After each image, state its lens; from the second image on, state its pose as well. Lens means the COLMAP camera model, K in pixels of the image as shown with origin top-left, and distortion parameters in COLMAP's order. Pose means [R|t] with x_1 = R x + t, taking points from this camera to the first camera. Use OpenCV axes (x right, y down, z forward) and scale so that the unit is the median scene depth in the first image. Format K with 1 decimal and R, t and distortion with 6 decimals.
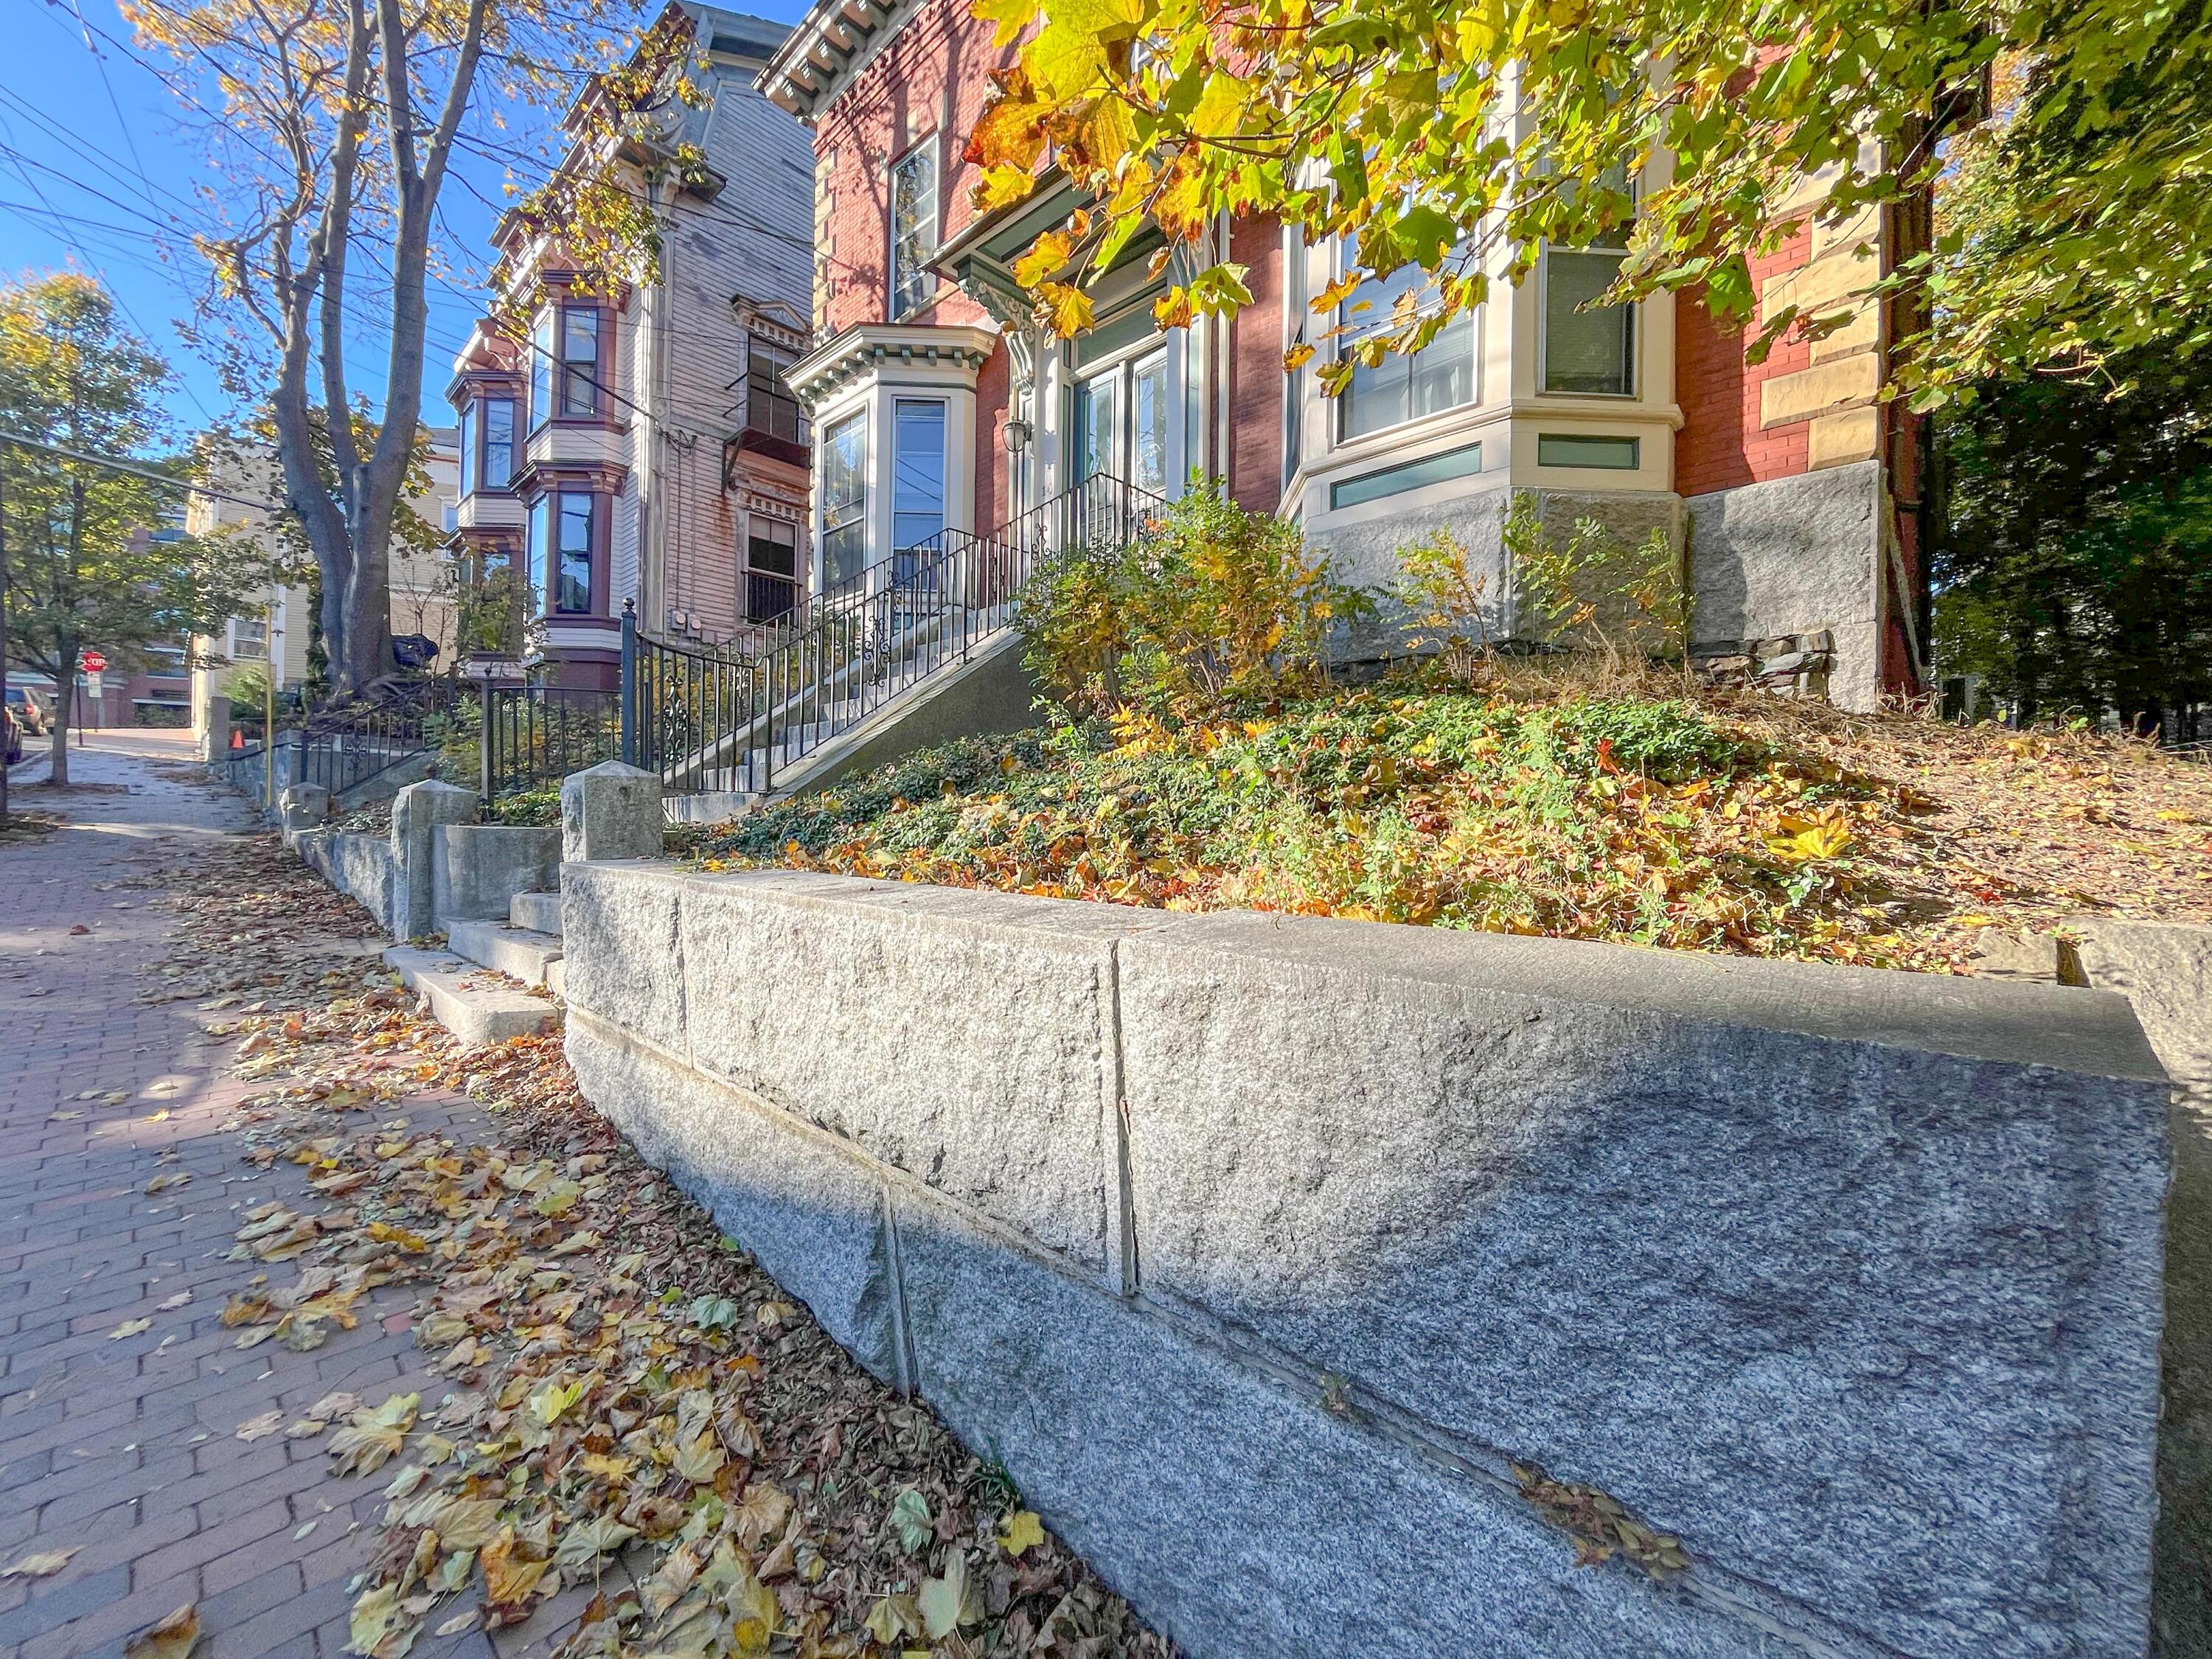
lens RADIAL K [[915.3, 0, 1113.8], [0, 915.3, 830.2], [0, 0, 1]] dist [-0.000454, -0.000420]
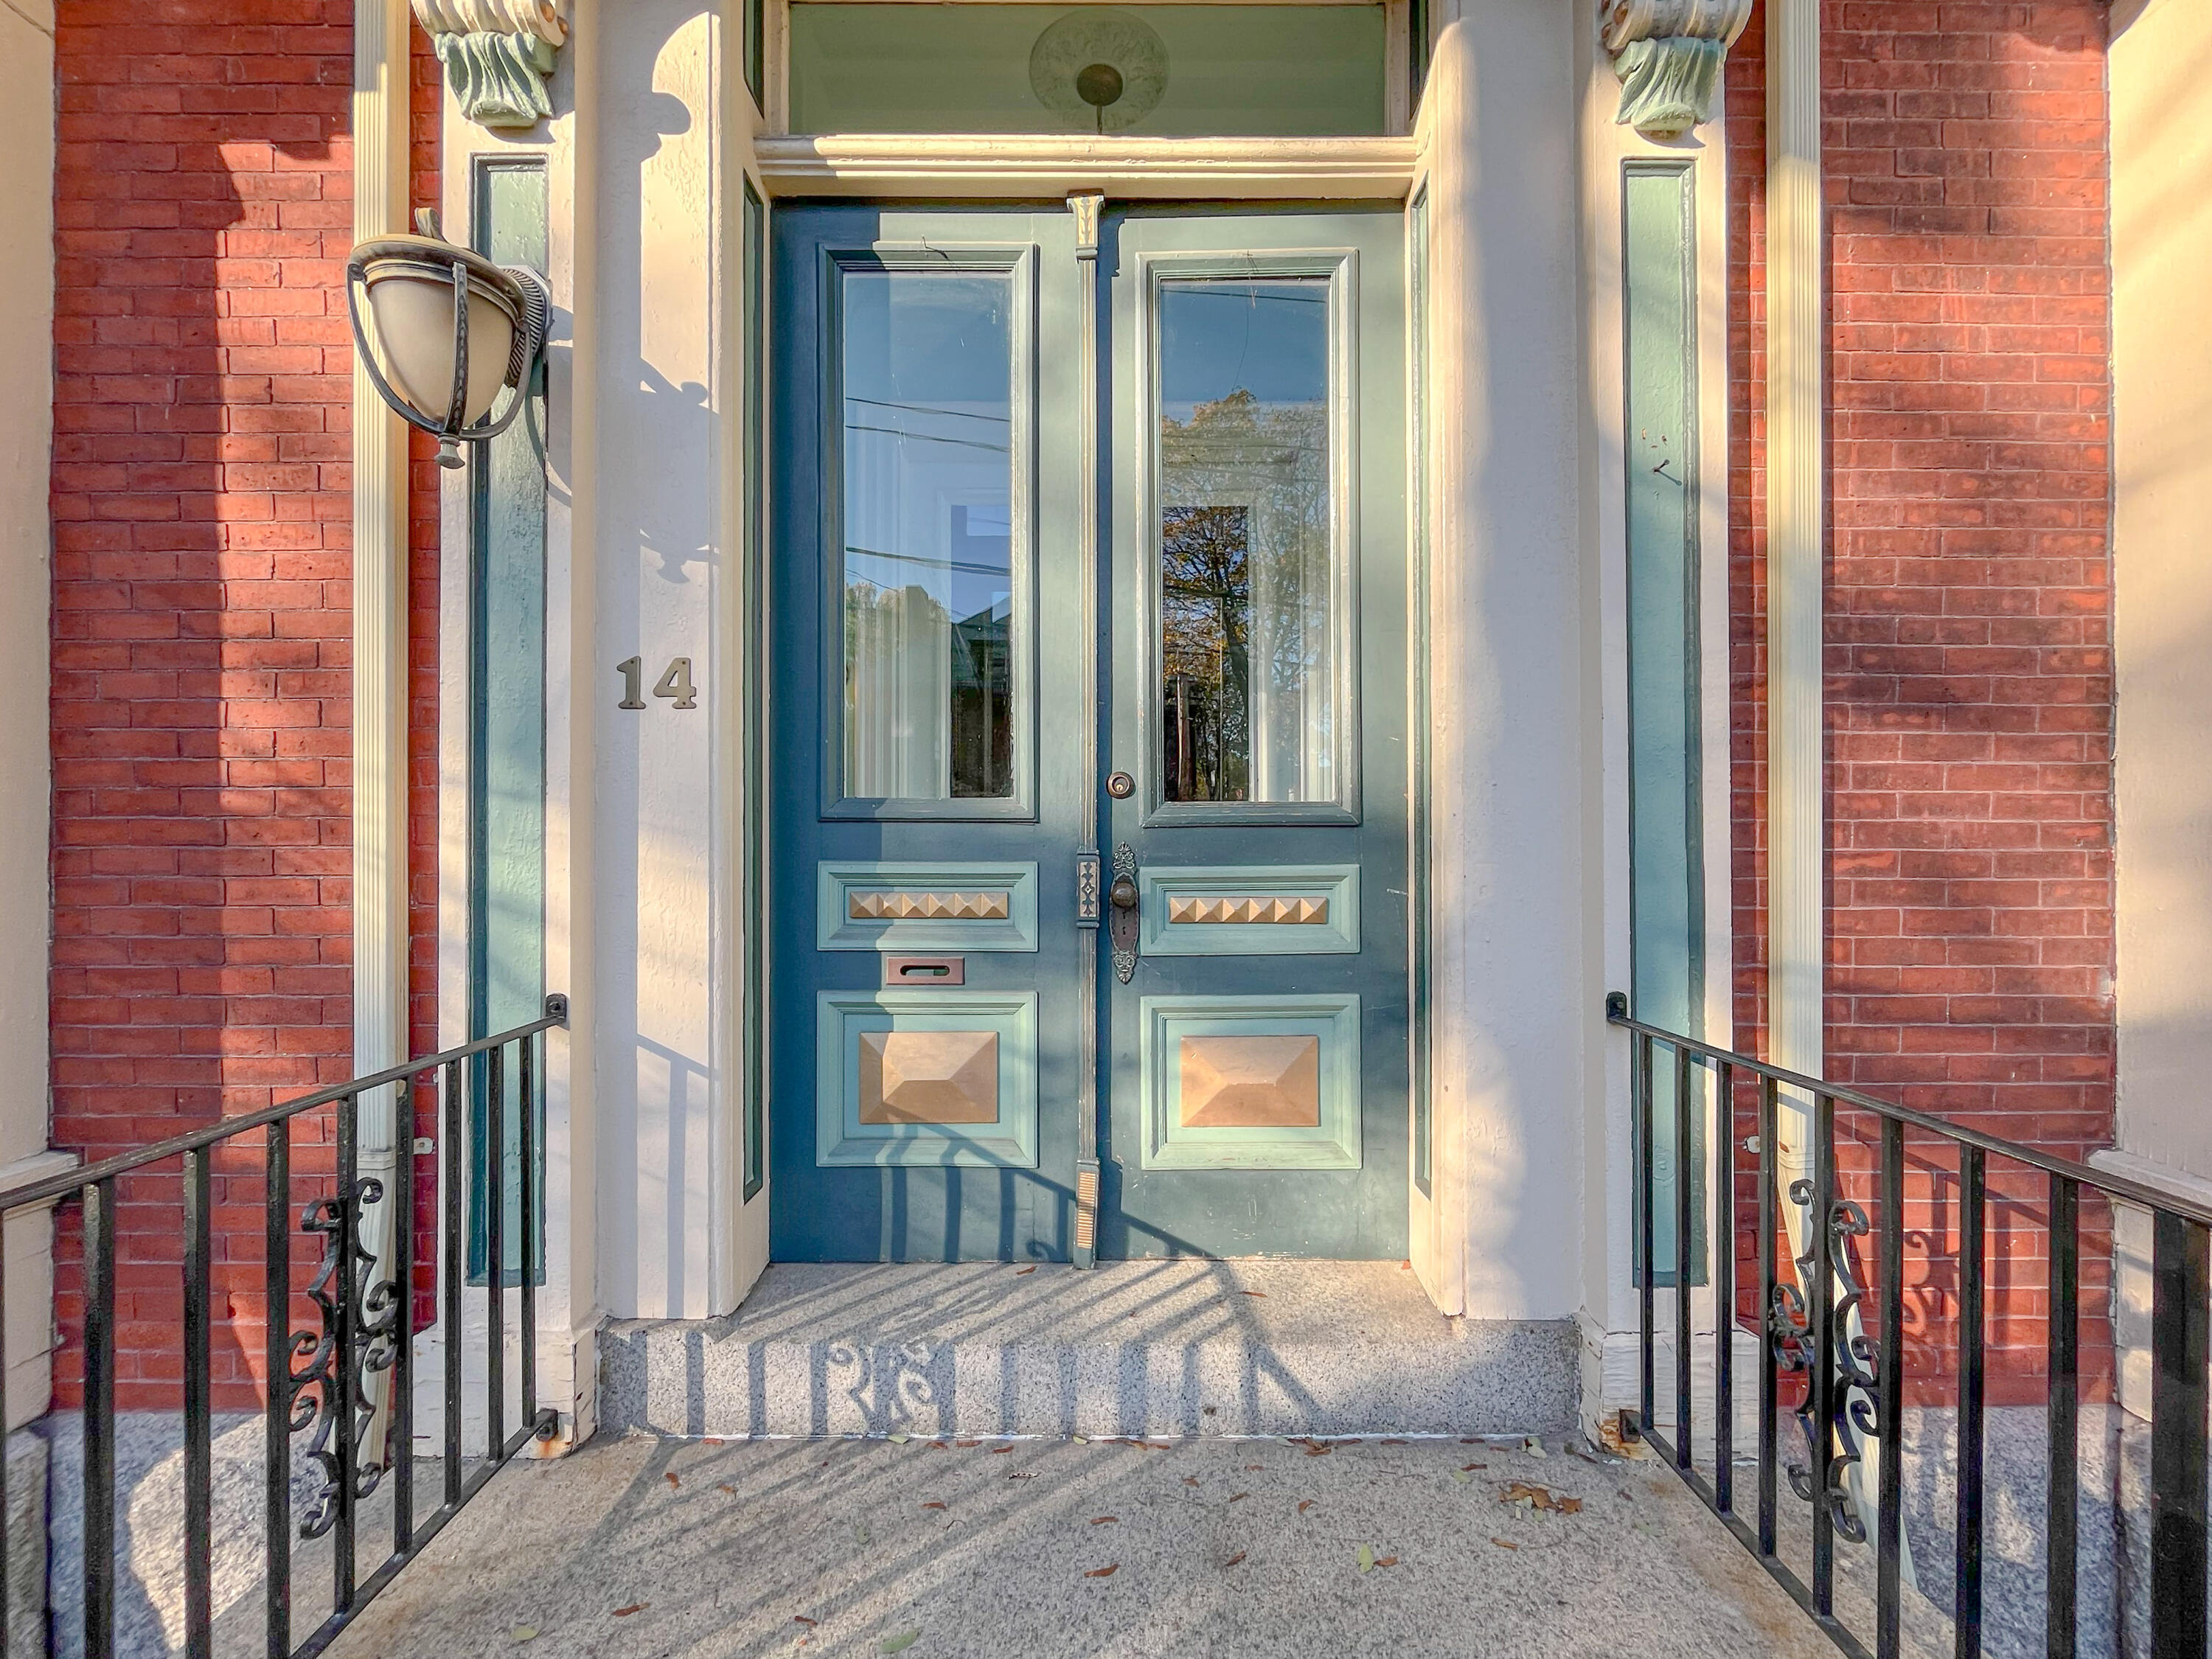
lens RADIAL K [[913.4, 0, 1101.6], [0, 913.4, 831.1], [0, 0, 1]] dist [-0.003342, -0.000007]
pose [[0.726874, -0.008410, 0.686719, -0.130754], [0.009310, 0.999954, 0.002391, -0.326704], [-0.686707, 0.004655, 0.726919, 0.766087]]
